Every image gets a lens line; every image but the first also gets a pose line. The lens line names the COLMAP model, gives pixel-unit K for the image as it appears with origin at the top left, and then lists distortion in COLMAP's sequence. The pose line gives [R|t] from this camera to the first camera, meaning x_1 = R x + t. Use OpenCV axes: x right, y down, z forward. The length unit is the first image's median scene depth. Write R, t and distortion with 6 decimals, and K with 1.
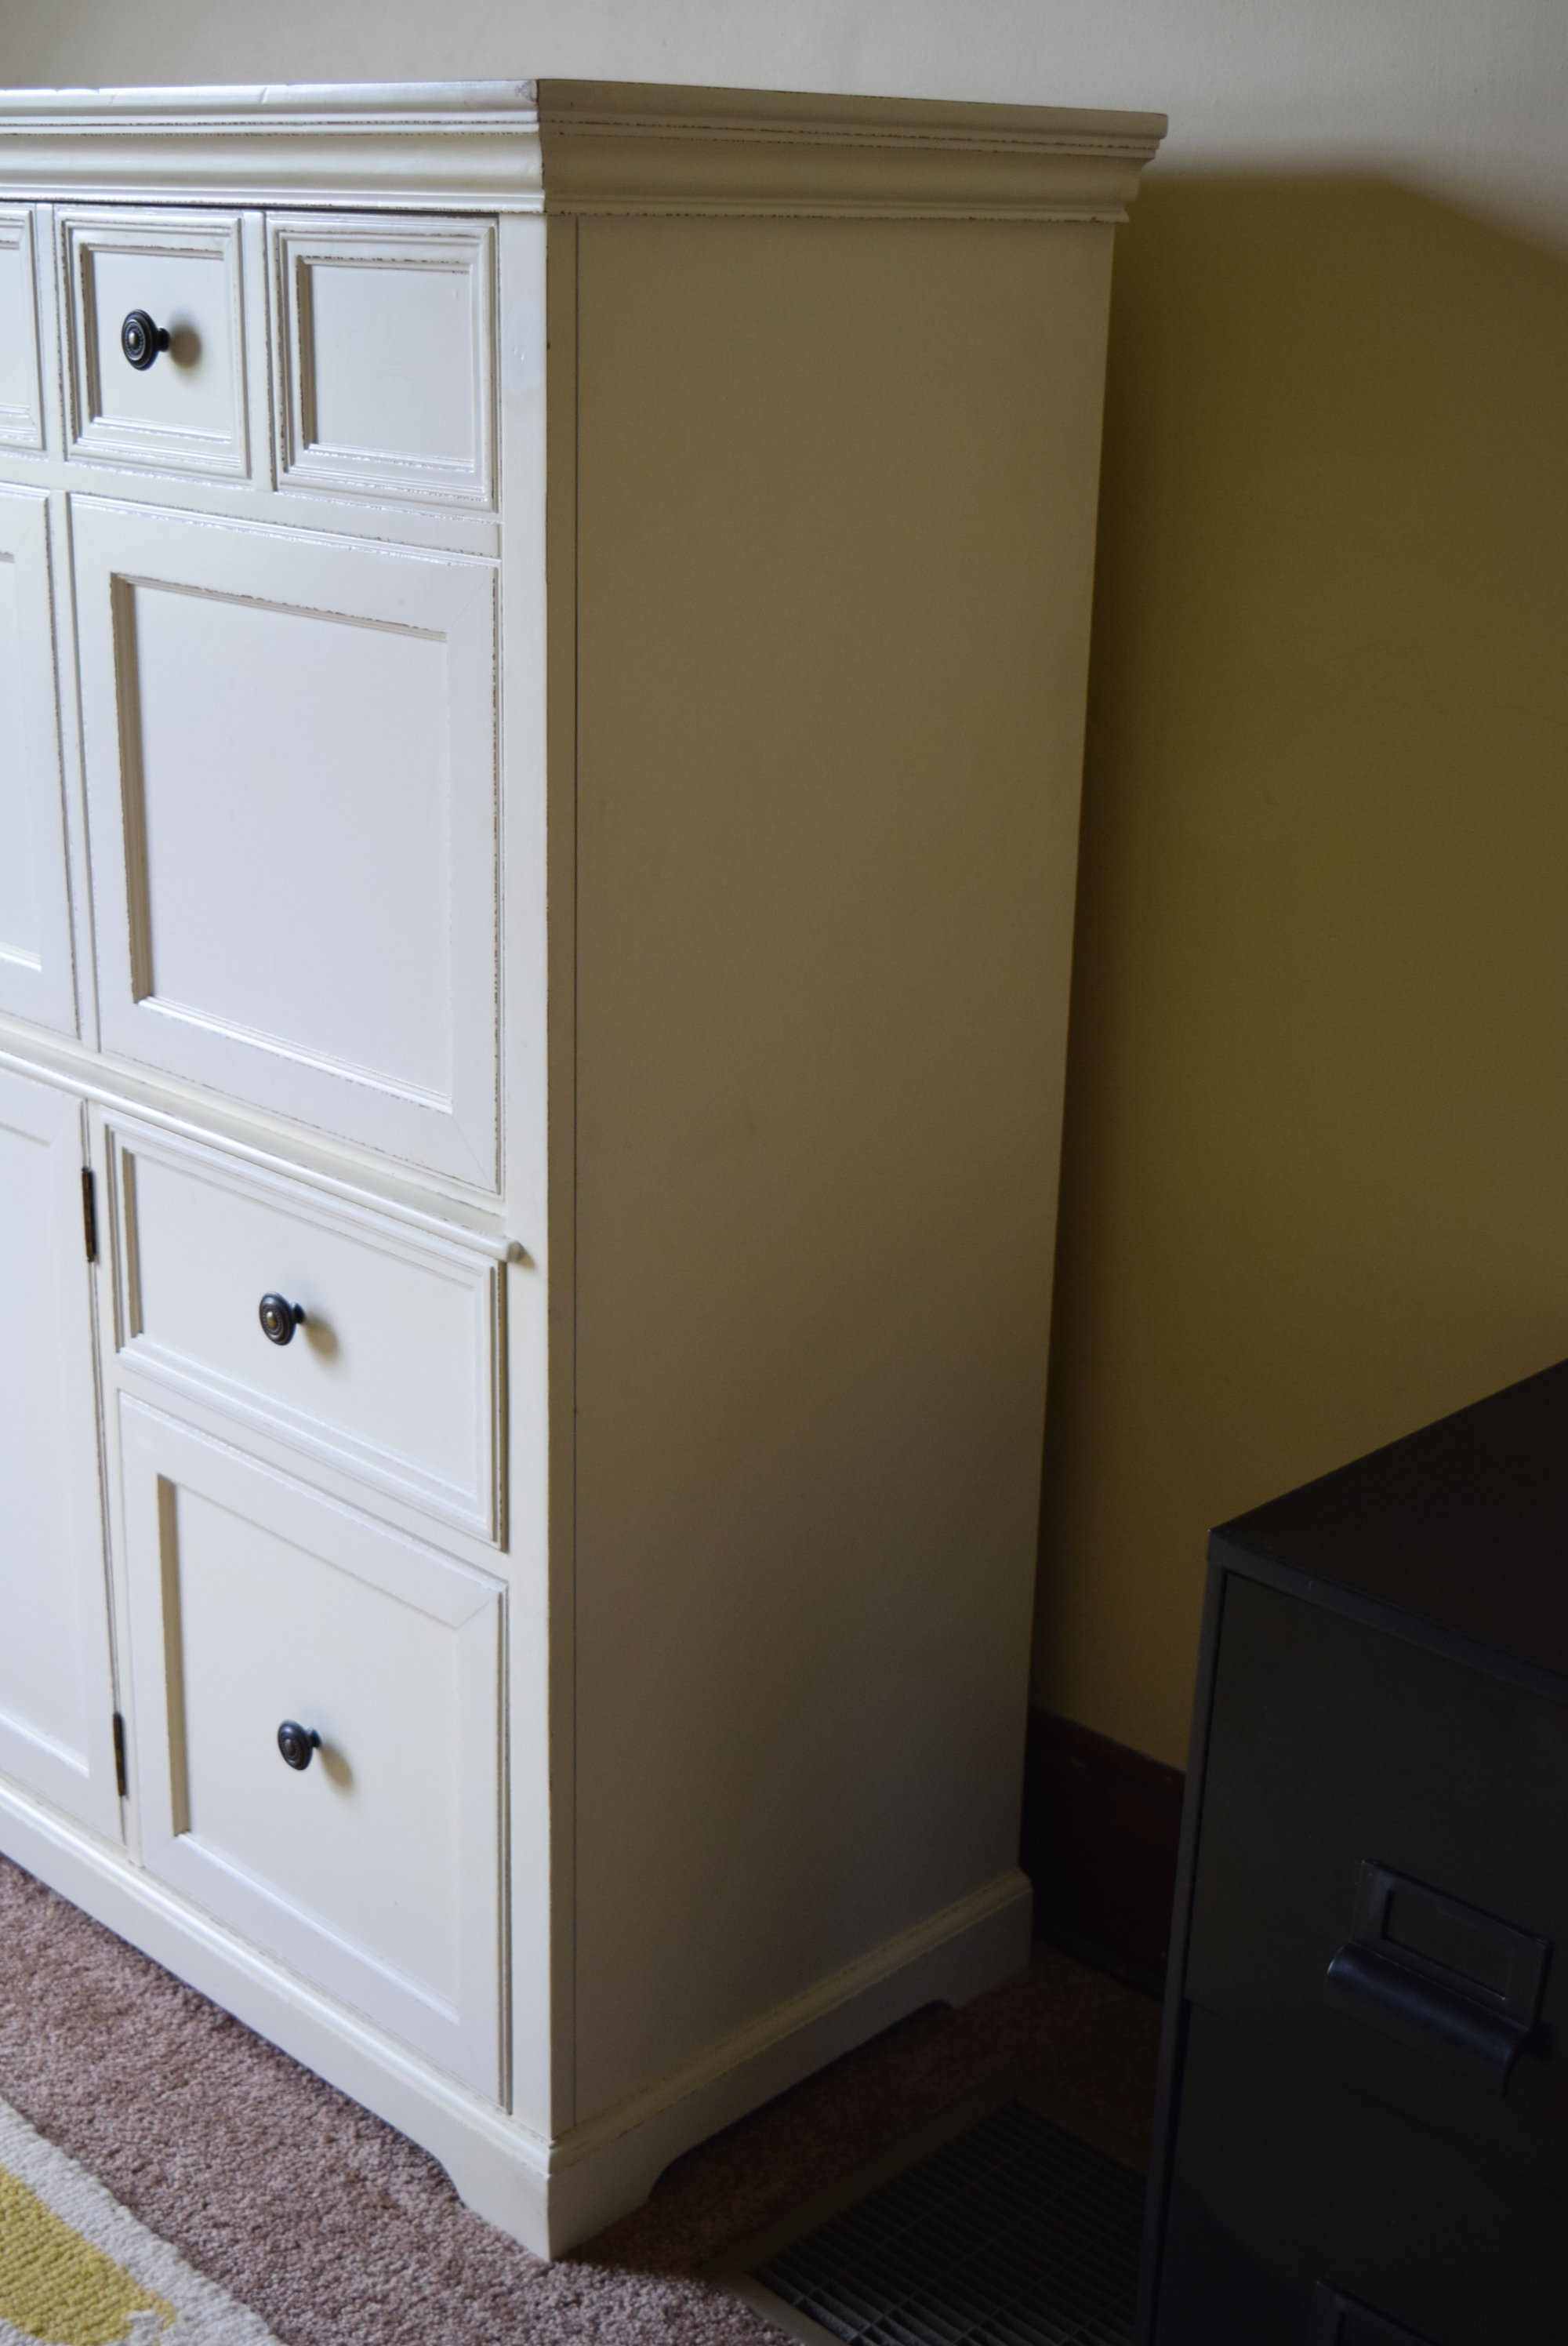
lens RADIAL K [[2913.7, 0, 781.1], [0, 2913.7, 1186.2], [0, 0, 1]] dist [-0.004179, 0.000000]
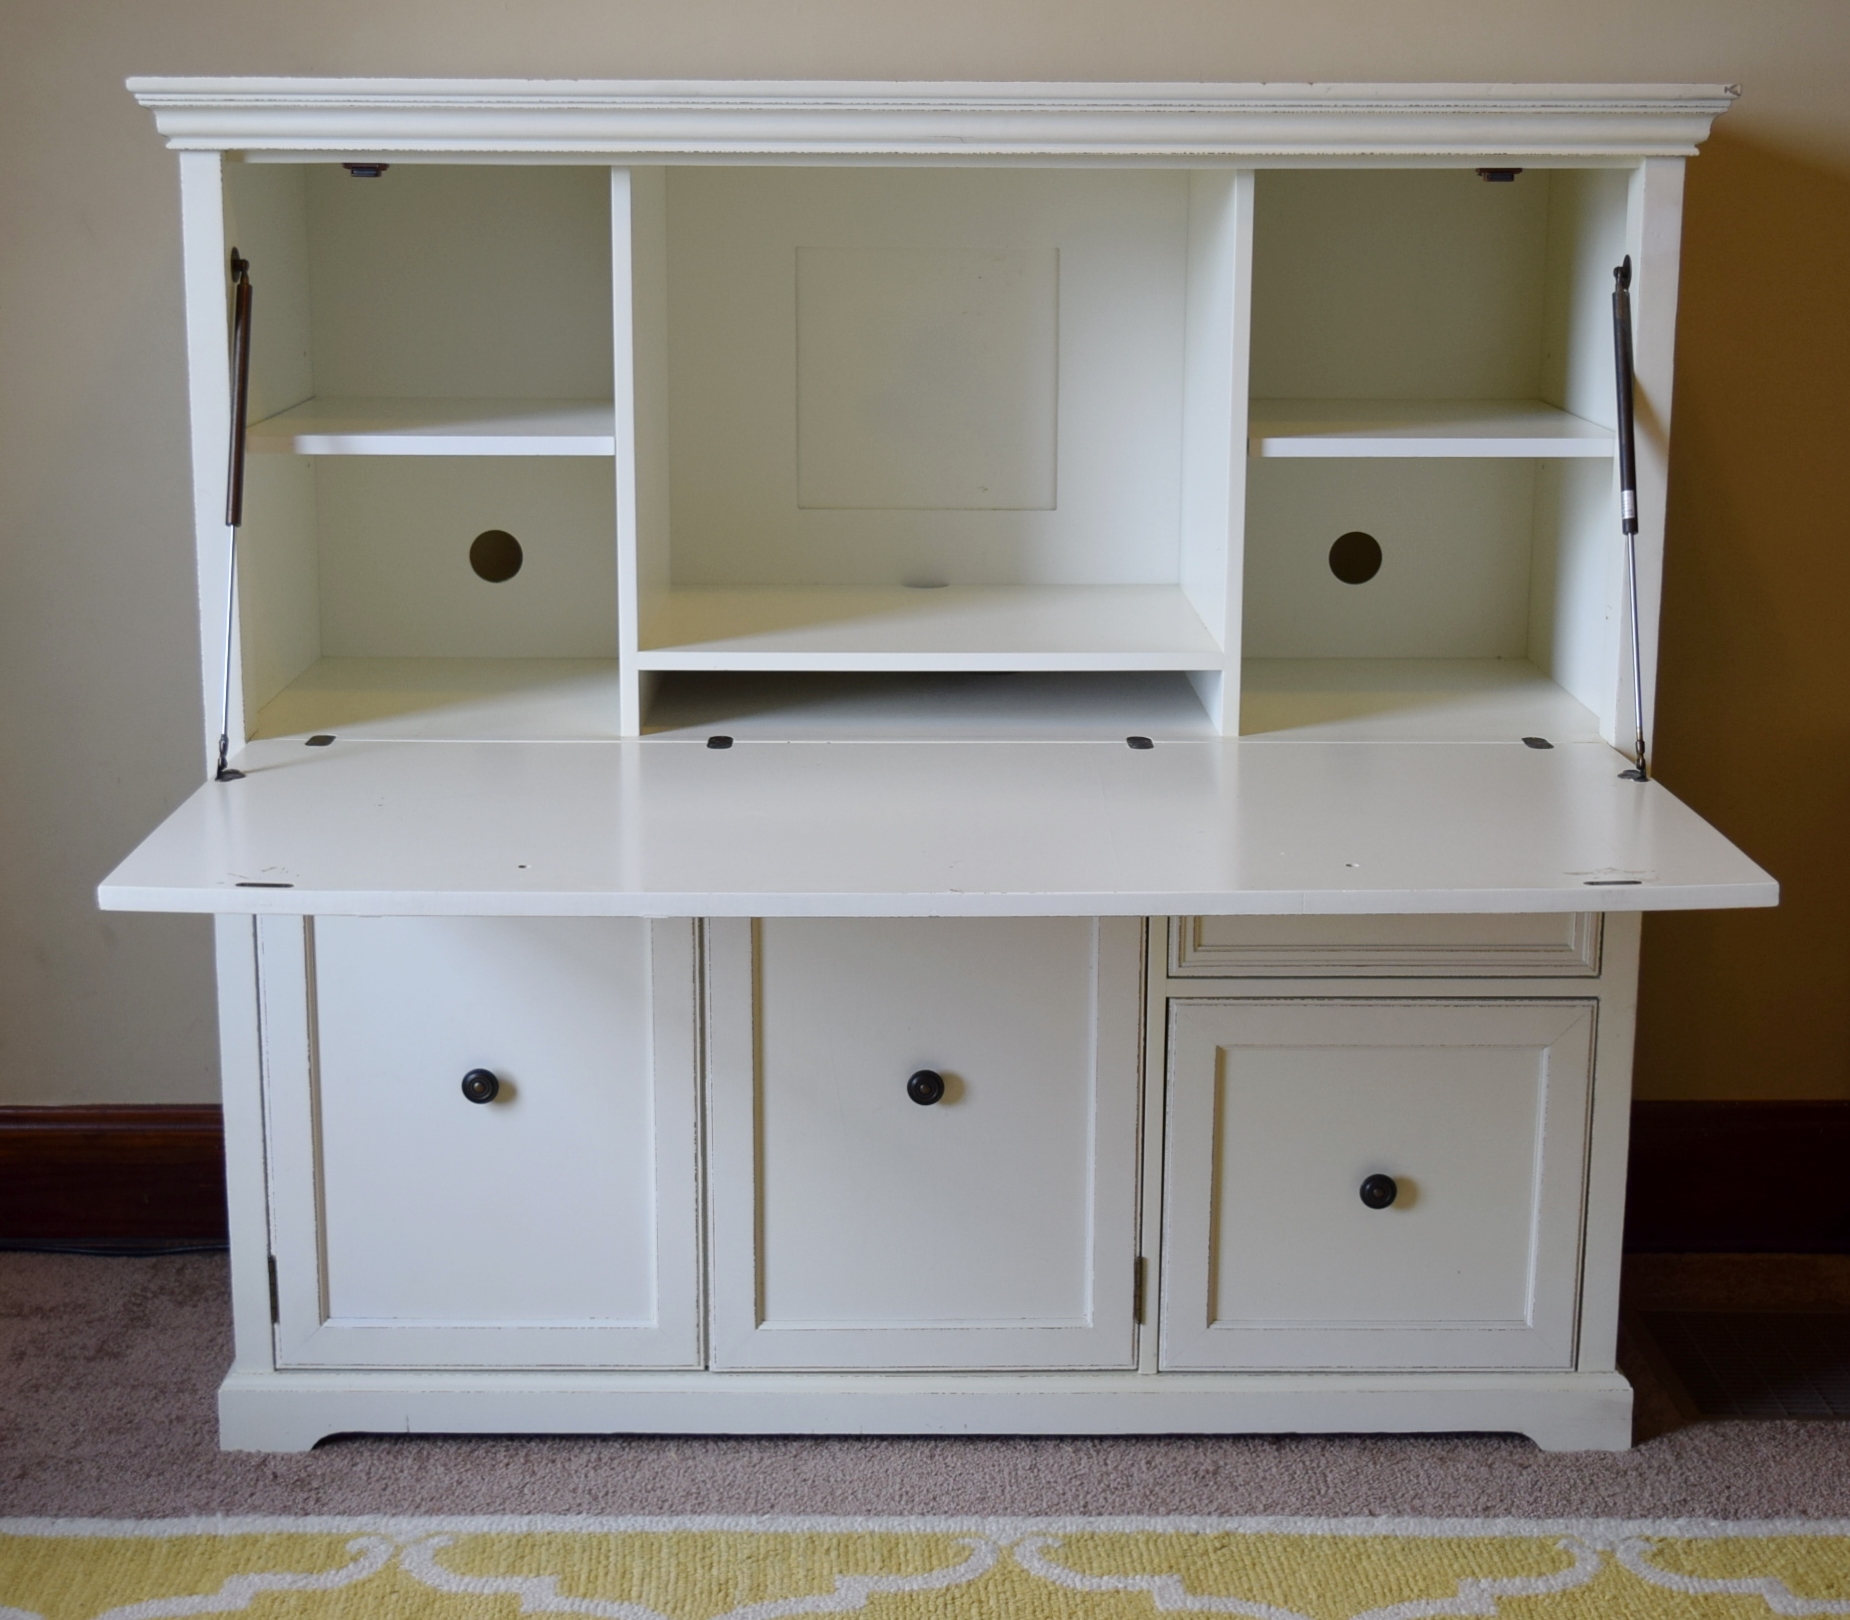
lens RADIAL K [[2907.6, 0, 910.0], [0, 2907.6, 737.9], [0, 0, 1]] dist [-0.033597, 0.000000]
pose [[0.711475, -0.159473, 0.684377, -1.469610], [0.230418, 0.973007, -0.012813, -0.070109], [-0.663861, 0.166809, 0.729016, 0.085943]]
